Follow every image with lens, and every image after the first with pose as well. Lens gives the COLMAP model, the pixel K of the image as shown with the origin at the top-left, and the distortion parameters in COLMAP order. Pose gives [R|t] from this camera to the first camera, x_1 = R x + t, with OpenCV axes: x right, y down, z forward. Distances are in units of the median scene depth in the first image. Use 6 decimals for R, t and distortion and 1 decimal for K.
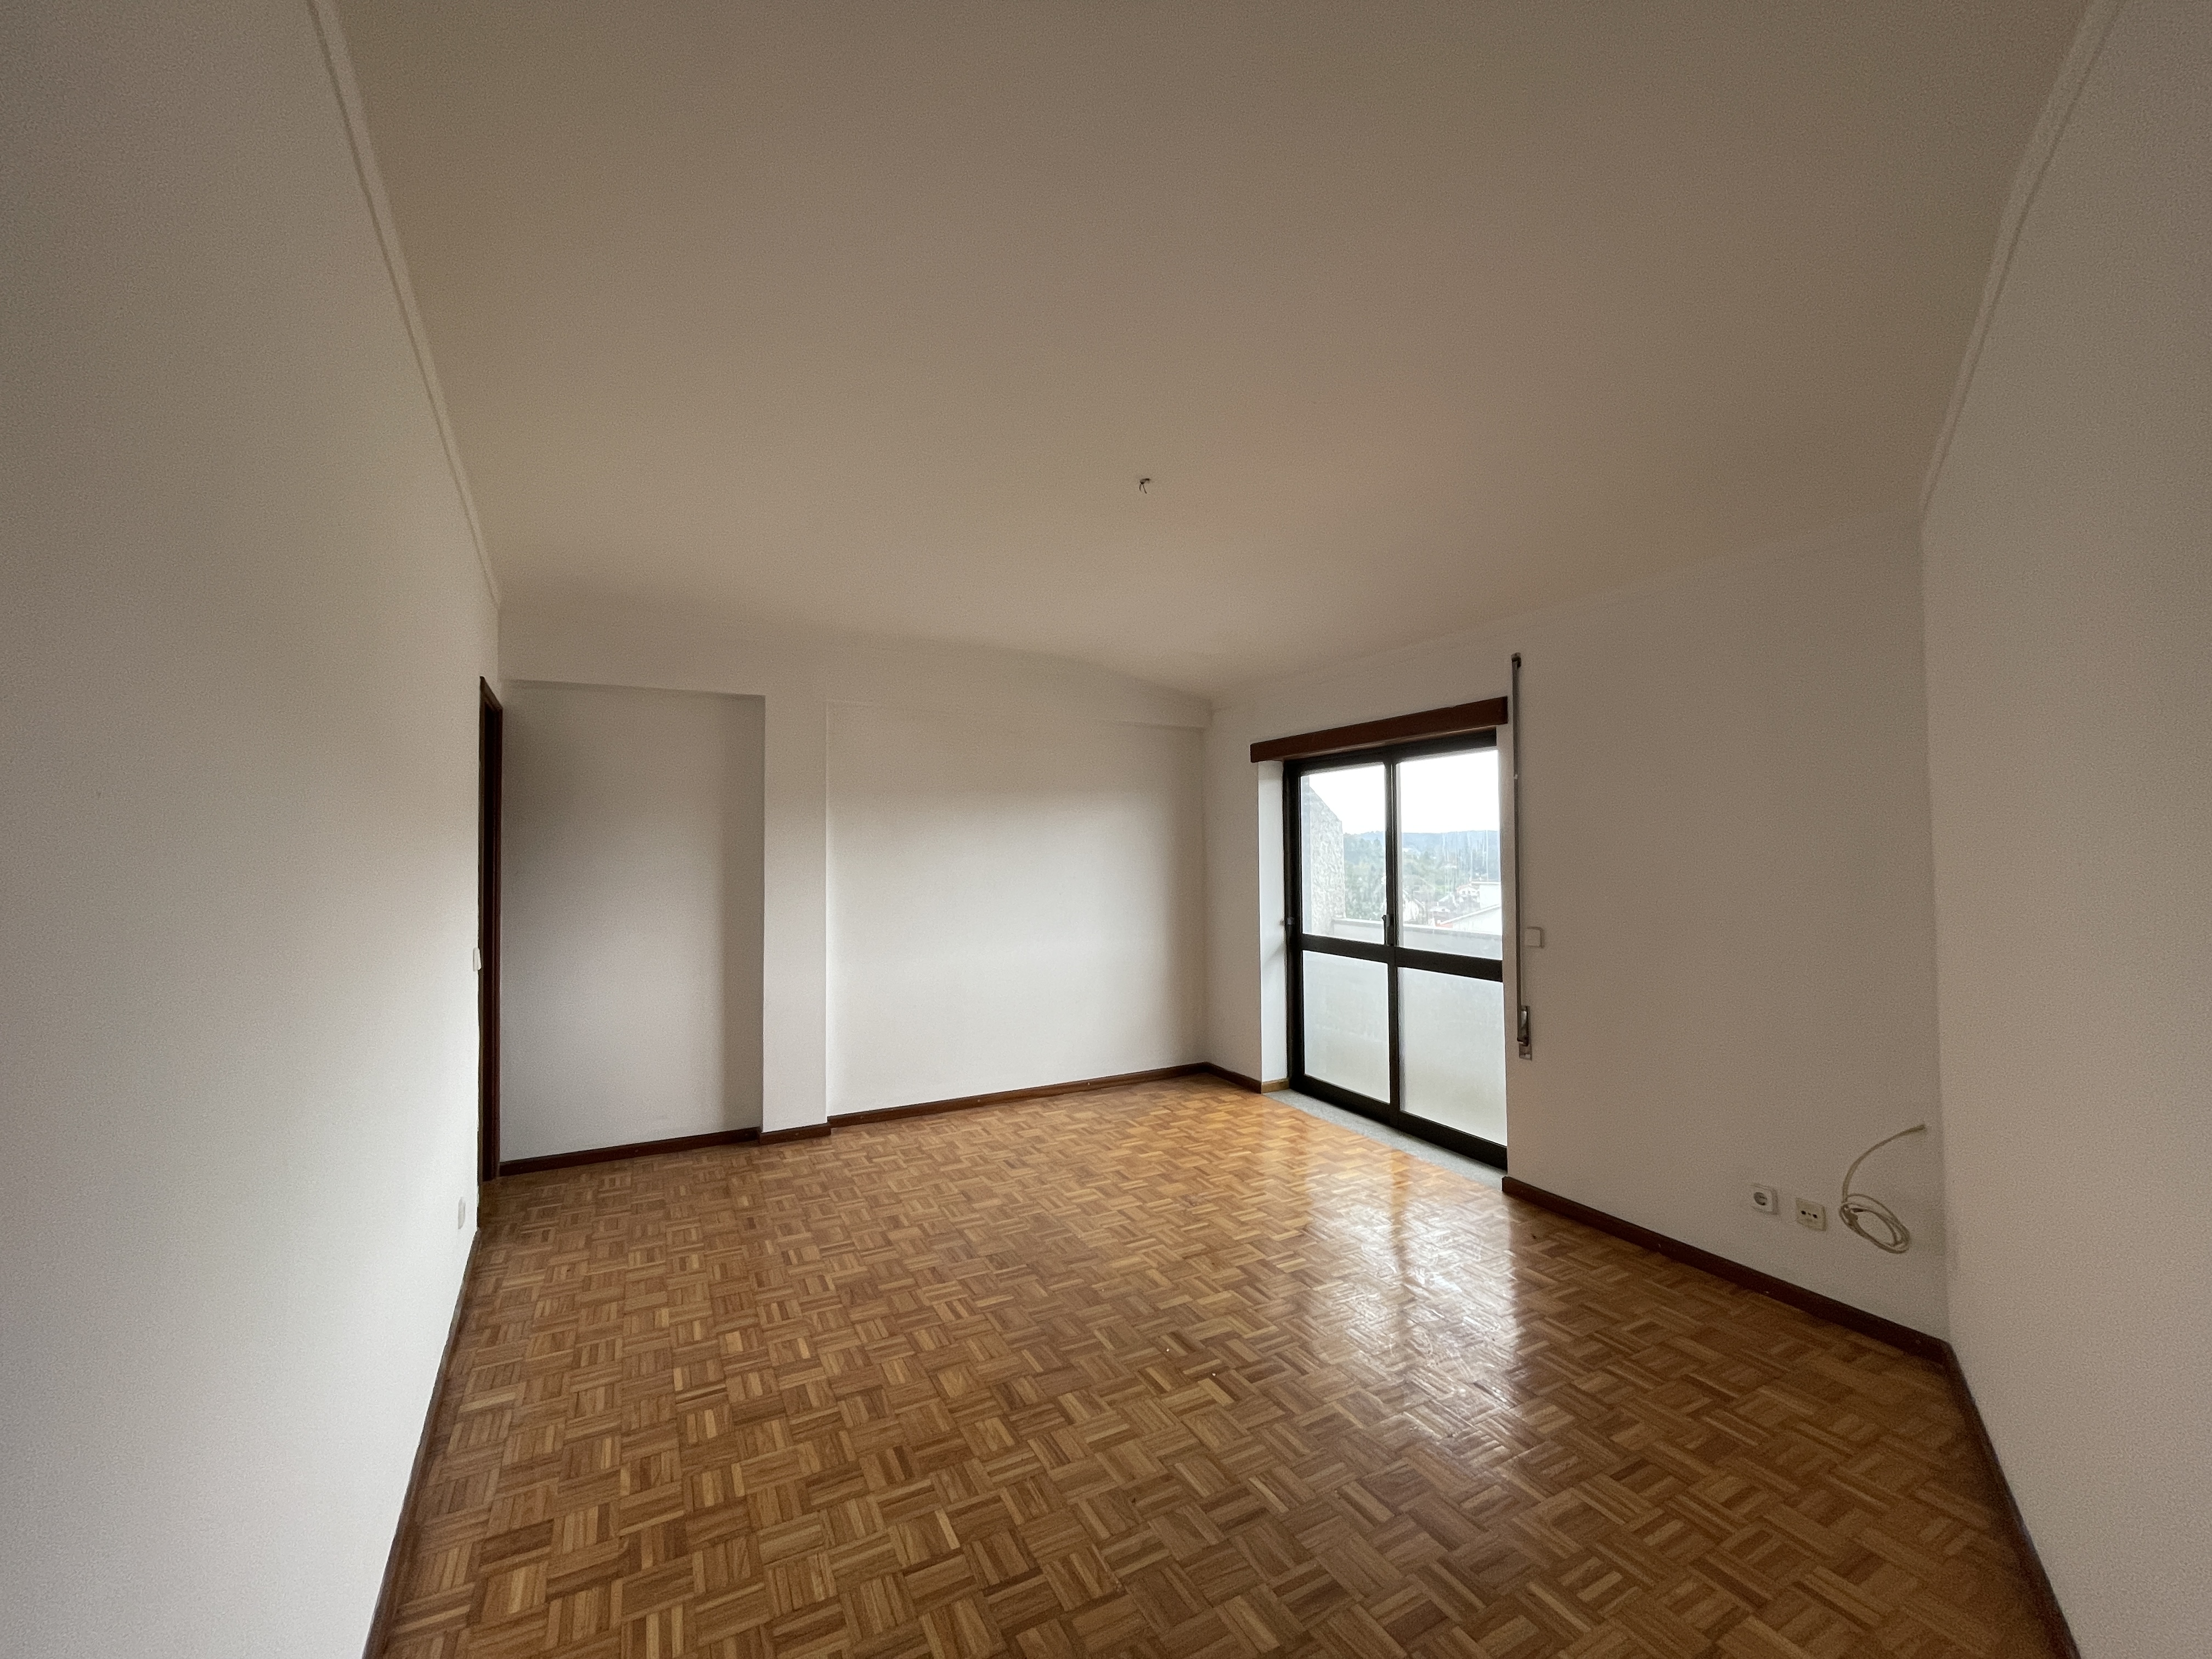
lens RADIAL K [[895.5, 0, 1101.8], [0, 895.5, 822.7], [0, 0, 1]] dist [0.001258, -0.006575]
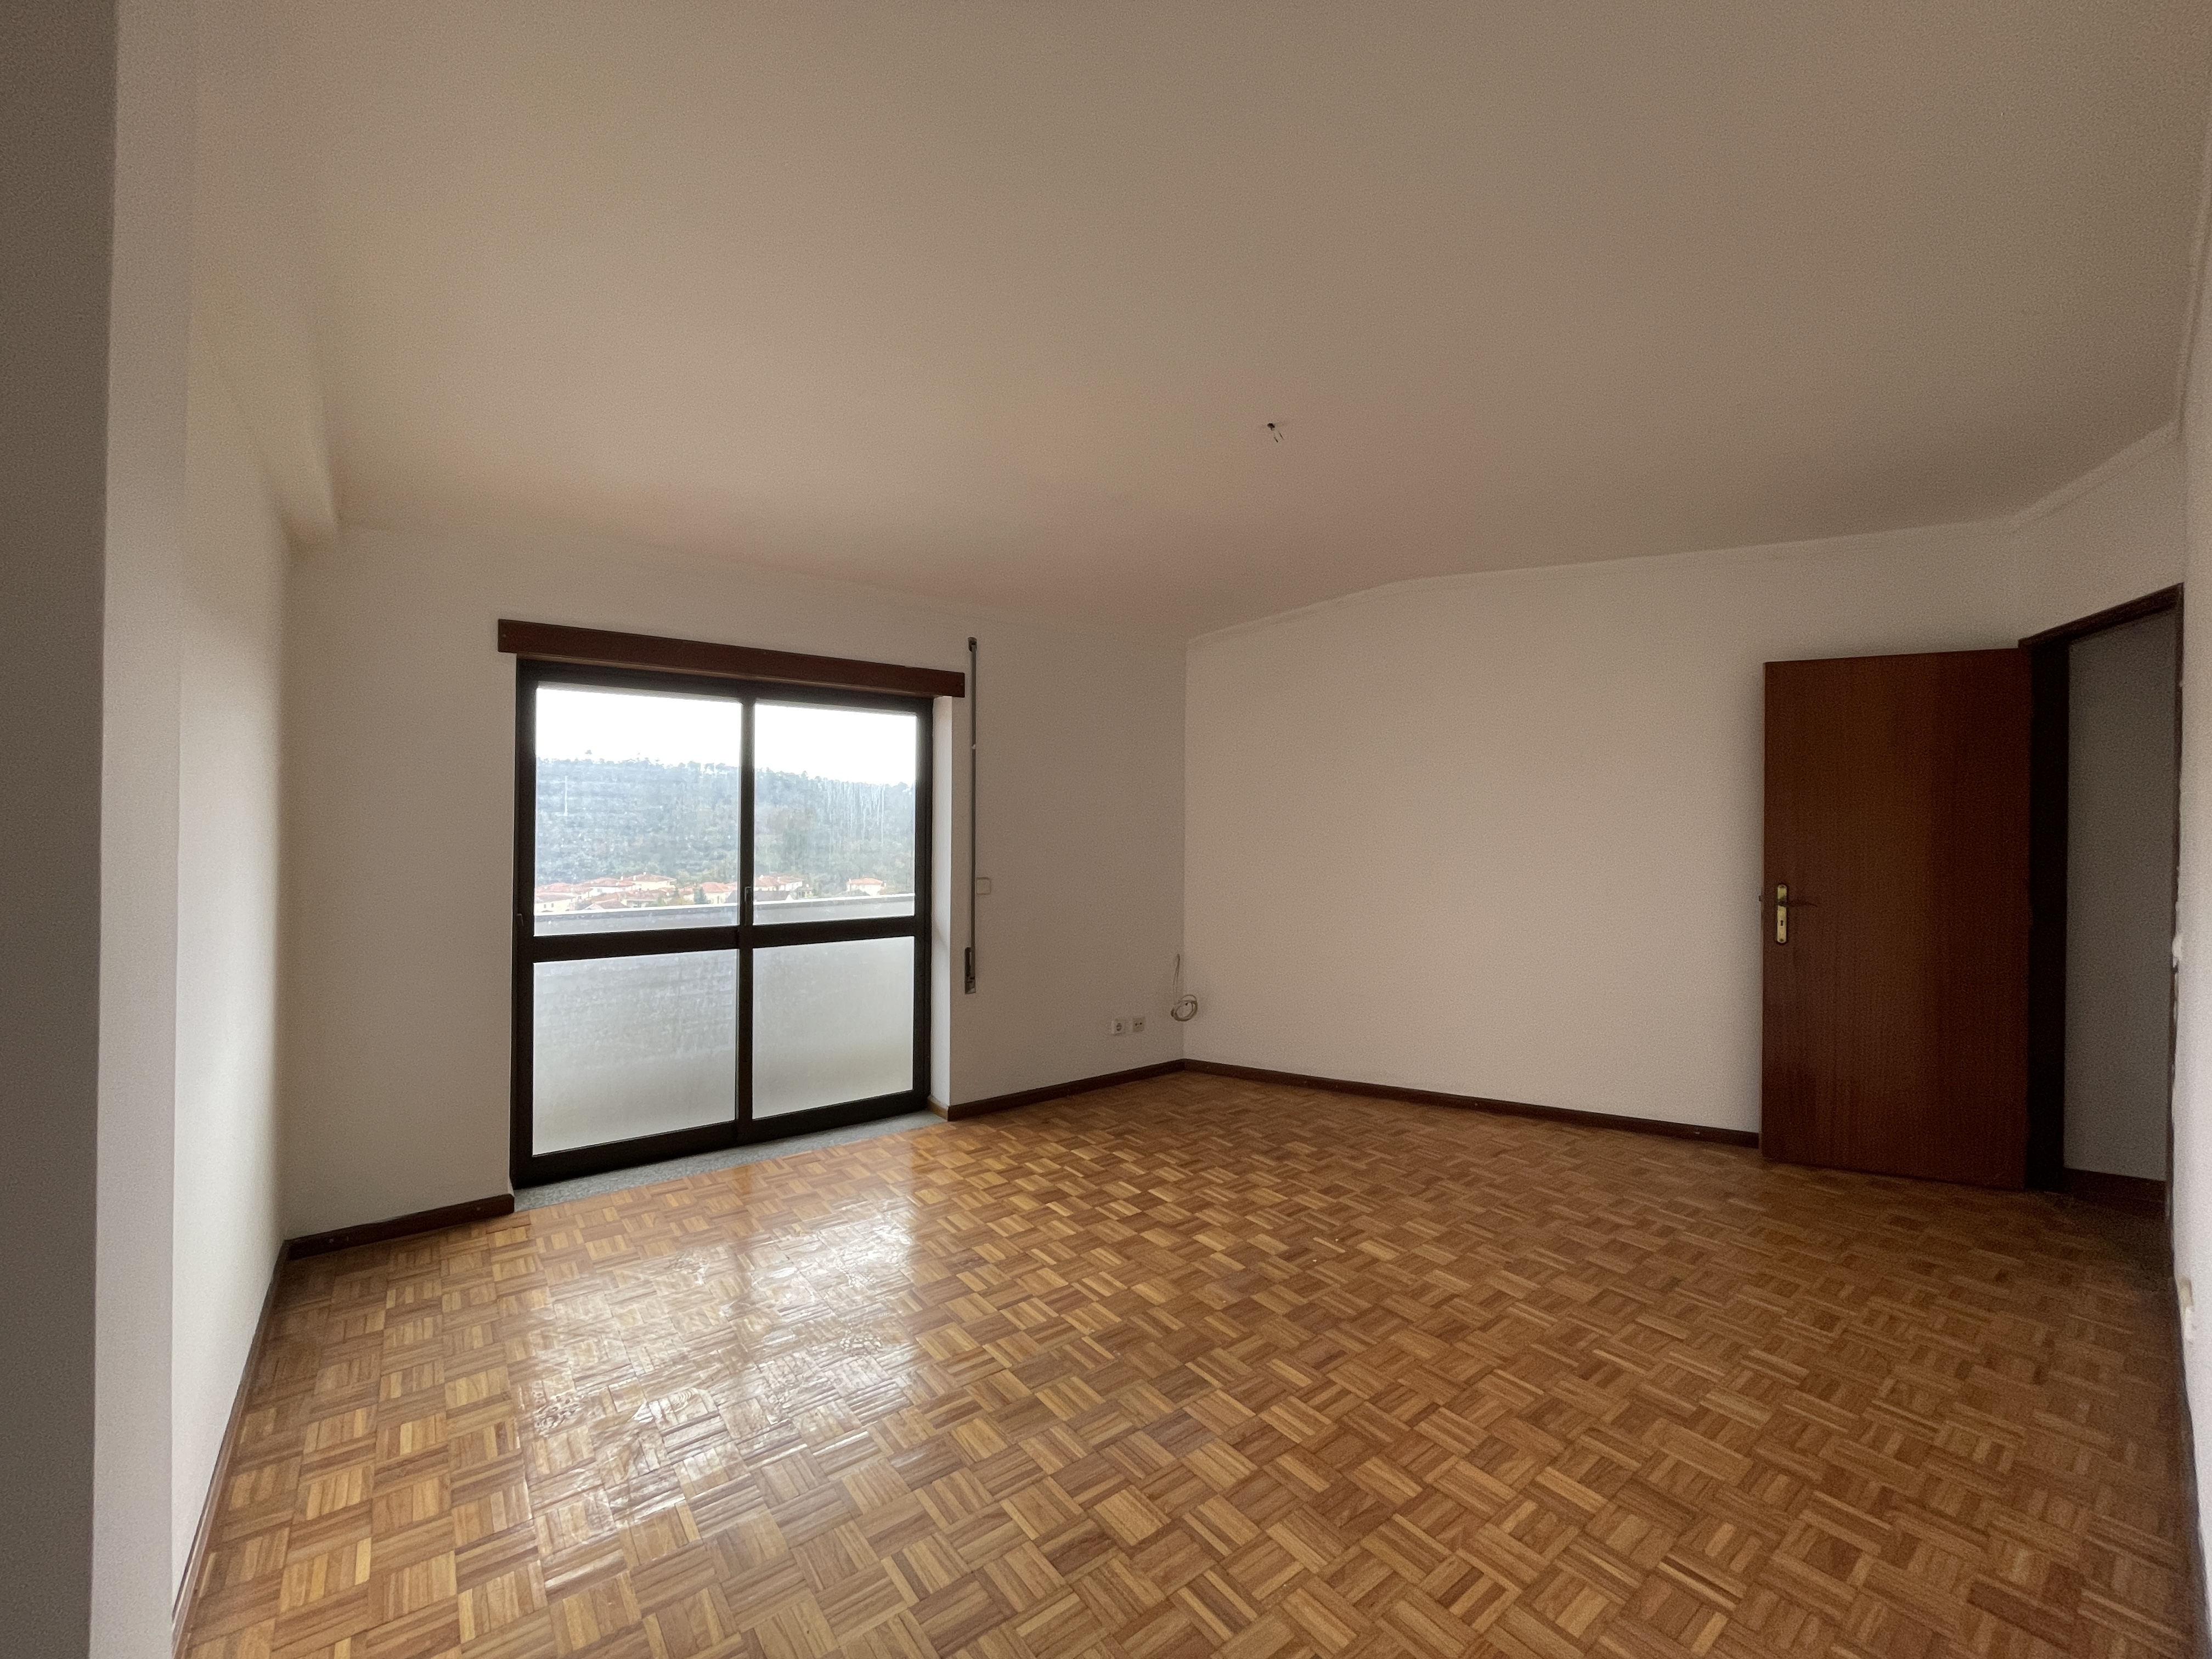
lens RADIAL K [[895.5, 0, 1101.8], [0, 895.5, 822.7], [0, 0, 1]] dist [0.001258, -0.006575]
pose [[-0.184583, 0.014964, 0.982703, -0.681184], [-0.032518, 0.999244, -0.021323, 0.063811], [-0.982279, -0.035891, -0.183956, 1.047320]]
